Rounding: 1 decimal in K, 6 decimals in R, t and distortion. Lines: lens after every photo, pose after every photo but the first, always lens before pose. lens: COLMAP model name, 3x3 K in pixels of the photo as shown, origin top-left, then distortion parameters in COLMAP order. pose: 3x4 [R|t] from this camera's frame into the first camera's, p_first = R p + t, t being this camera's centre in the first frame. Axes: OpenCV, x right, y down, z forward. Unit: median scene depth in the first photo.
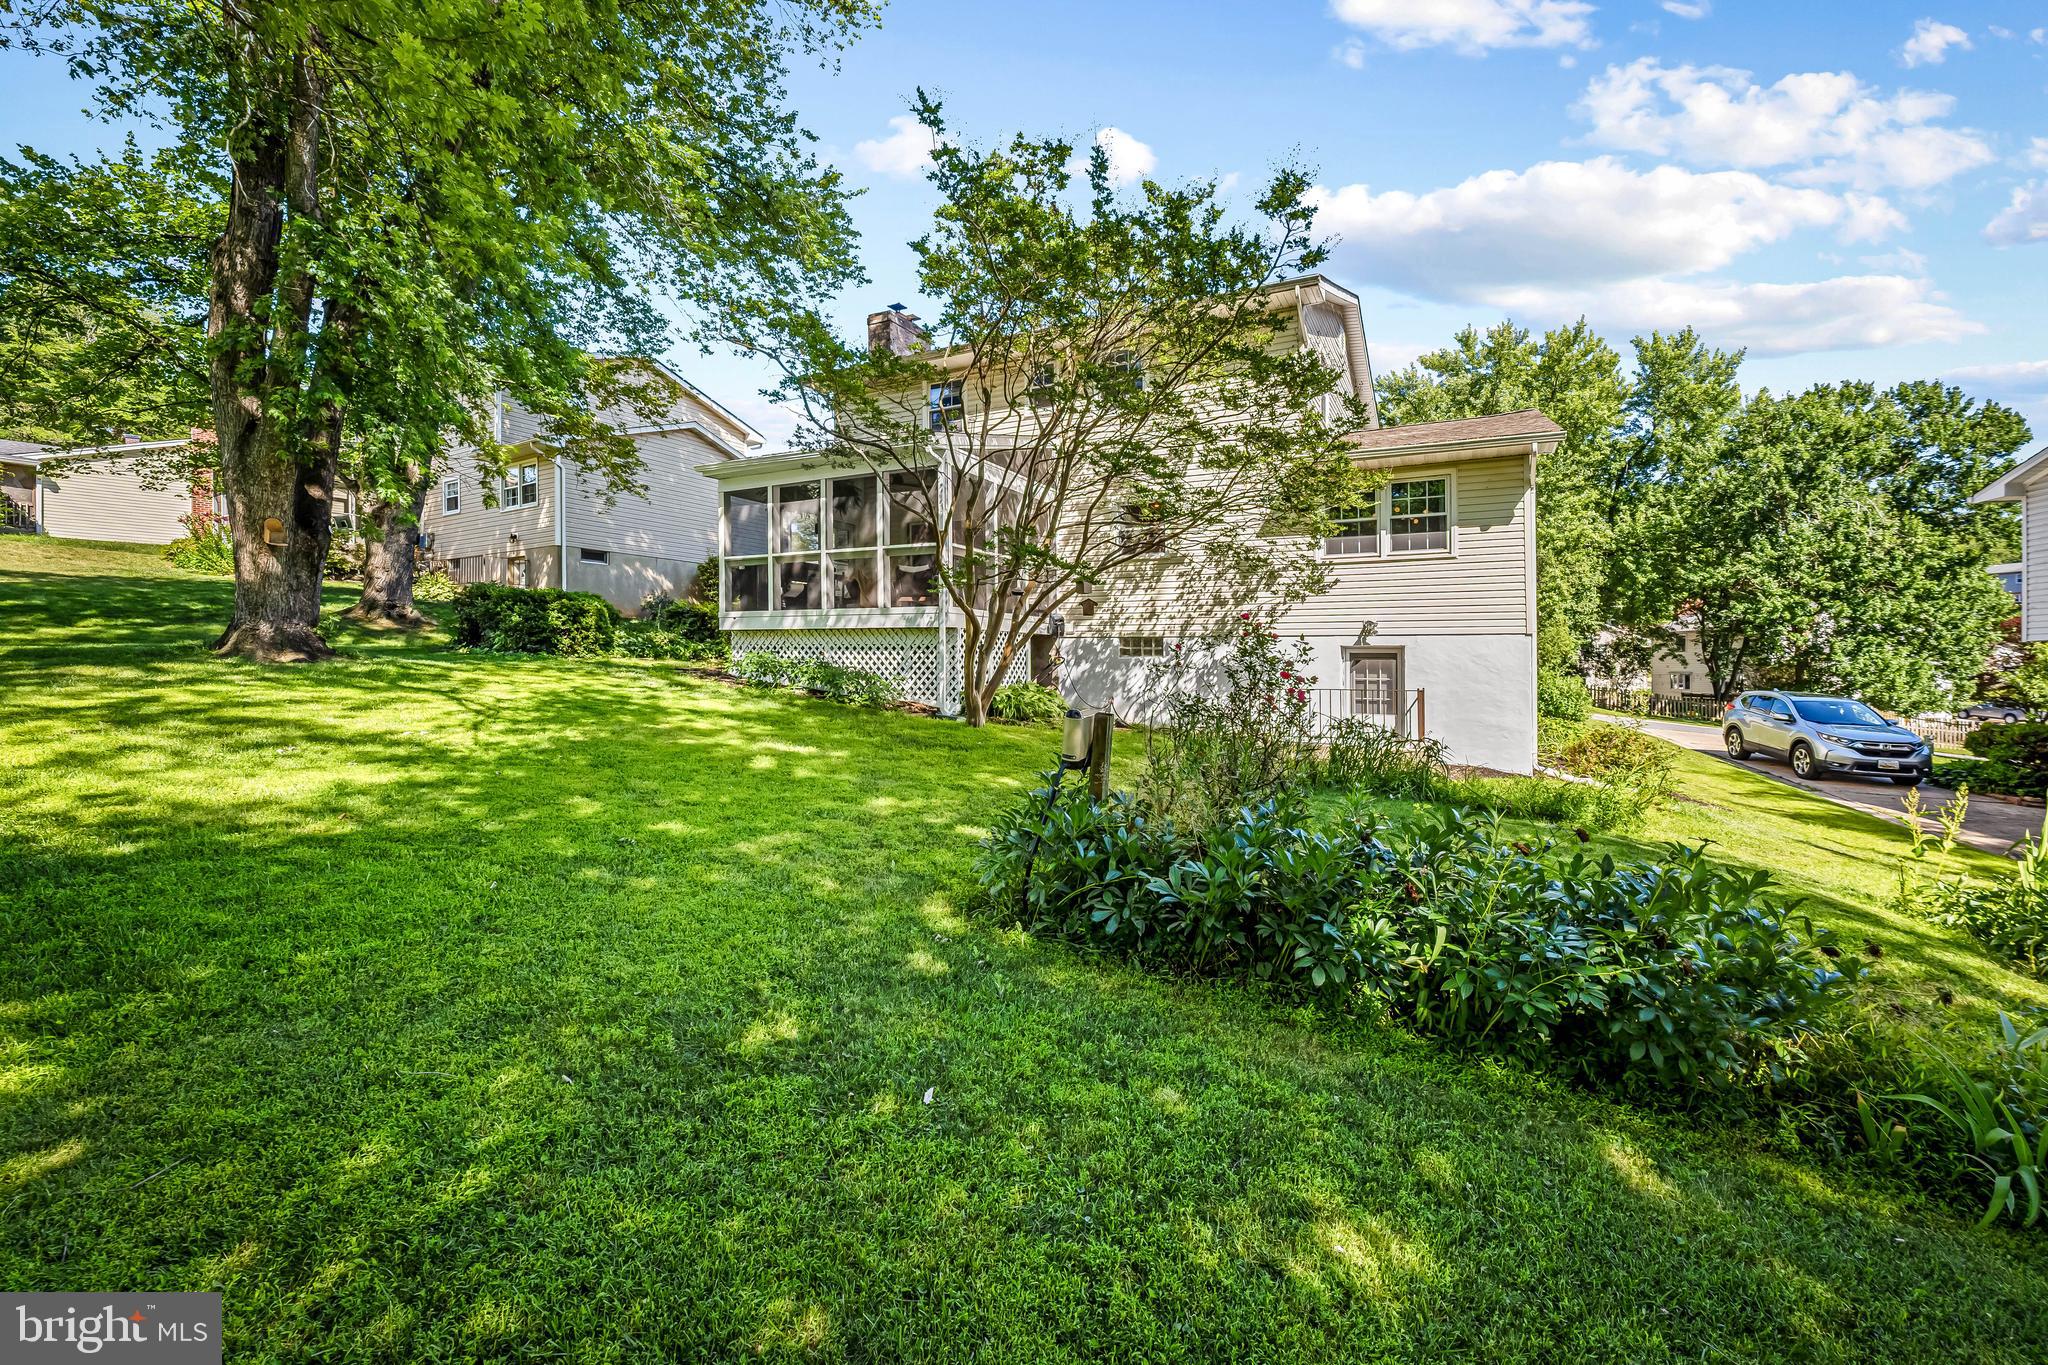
lens RADIAL K [[835.5, 0, 1016.4], [0, 835.5, 678.4], [0, 0, 1]] dist [-0.005912, -0.001208]
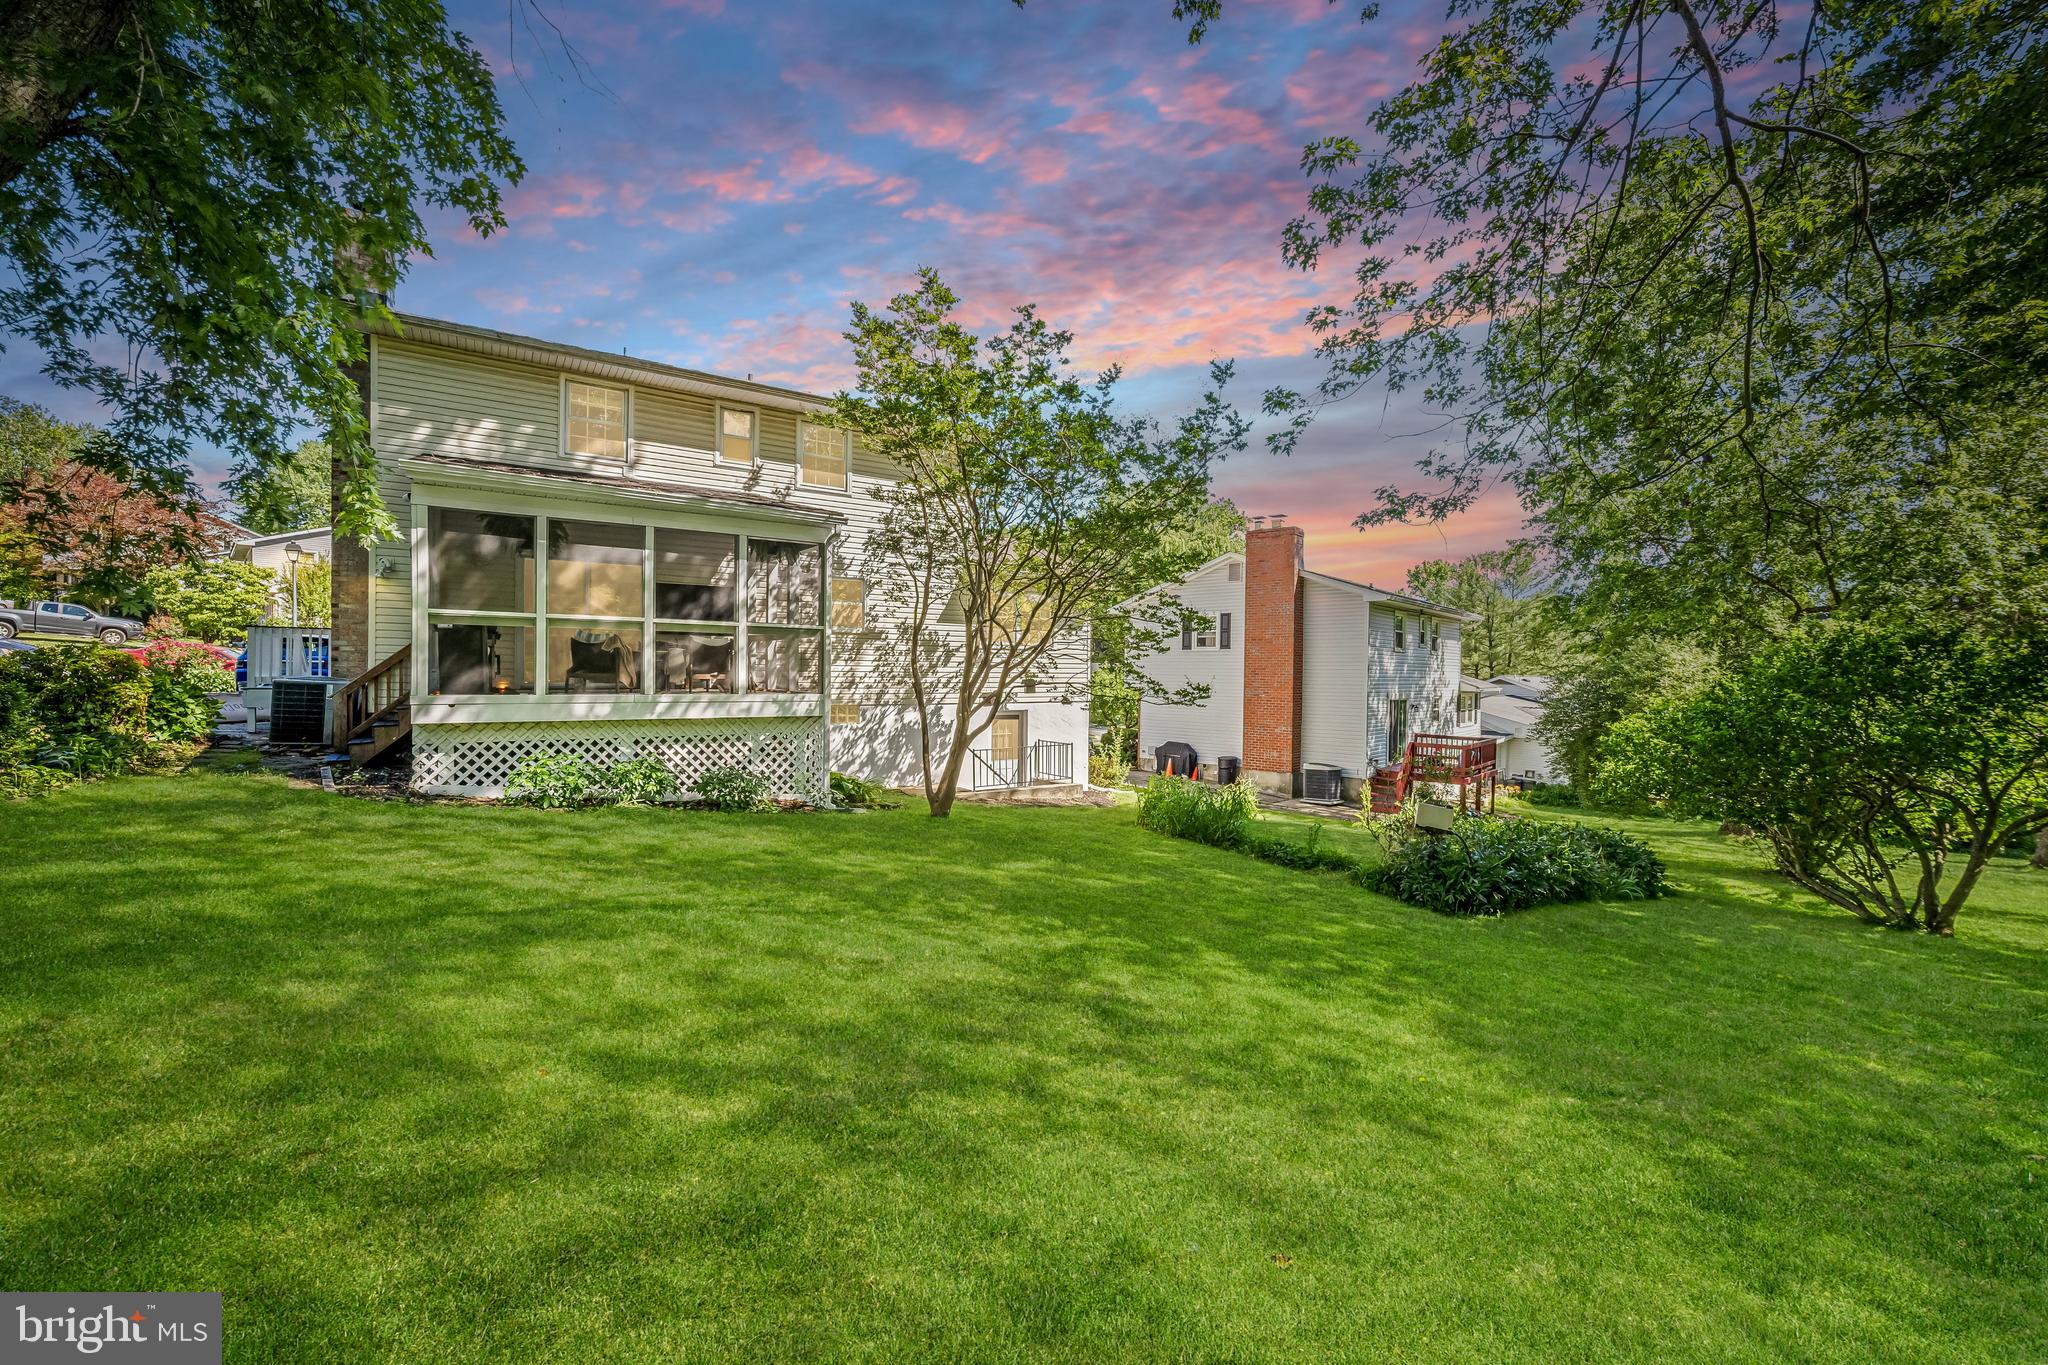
lens RADIAL K [[835.5, 0, 1004.0], [0, 835.5, 693.7], [0, 0, 1]] dist [-0.005912, -0.001208]
pose [[0.487585, -0.030636, 0.872538, -0.718866], [0.009242, 0.999509, 0.029930, -0.099697], [-0.873027, -0.006529, 0.487629, 0.323093]]
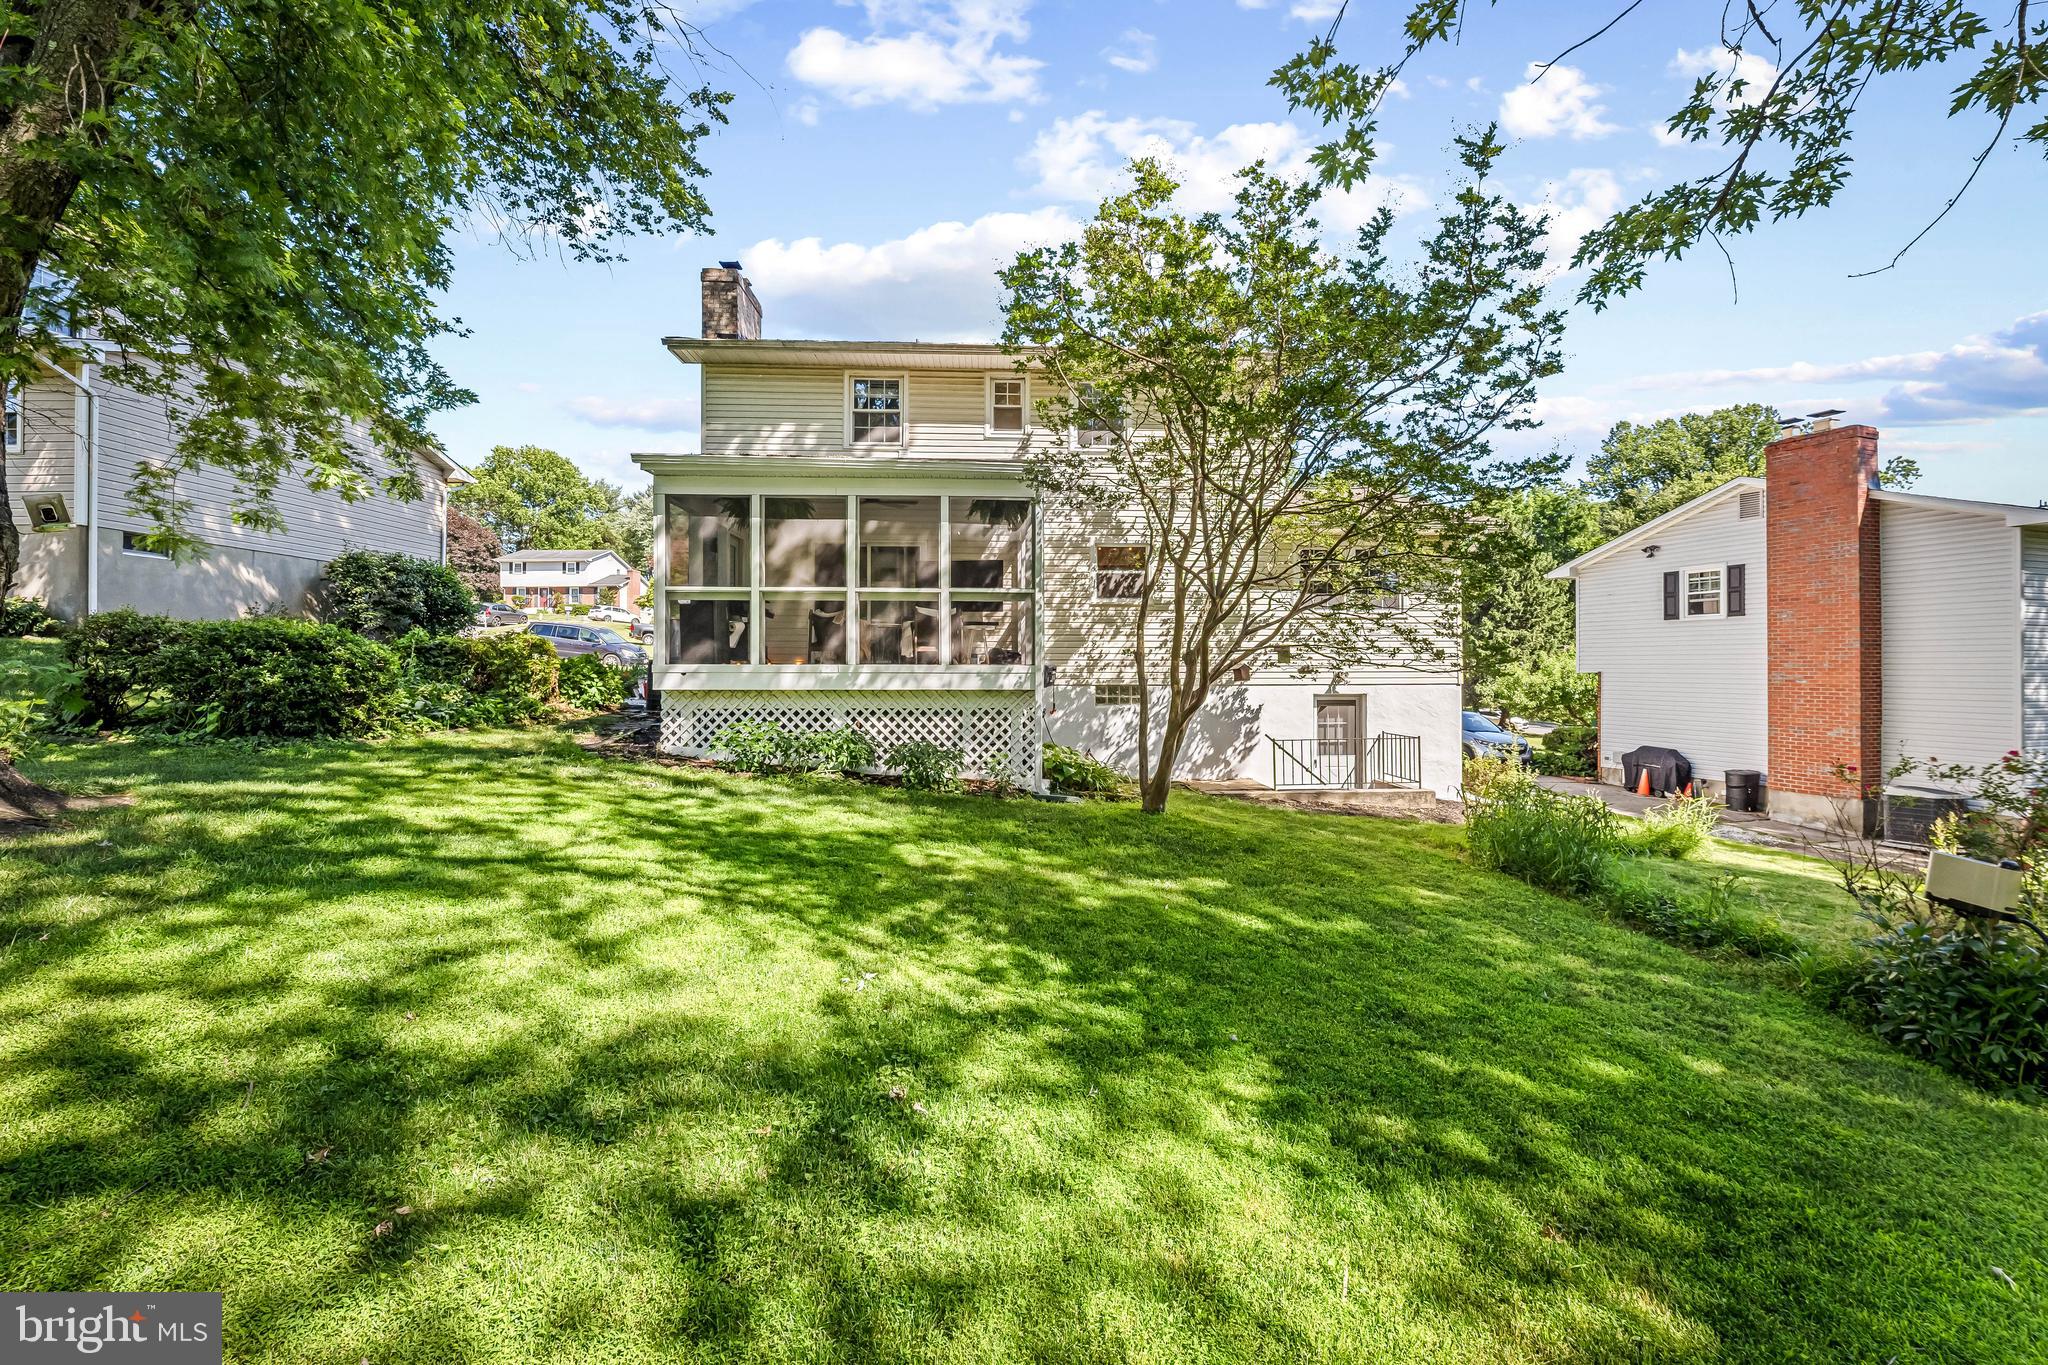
lens RADIAL K [[835.5, 0, 1010.7], [0, 835.5, 668.3], [0, 0, 1]] dist [-0.005912, -0.001208]
pose [[0.861440, -0.013393, 0.507684, -0.476036], [0.018096, 0.999827, -0.004328, -0.070870], [-0.507538, 0.012916, 0.861533, 0.255469]]
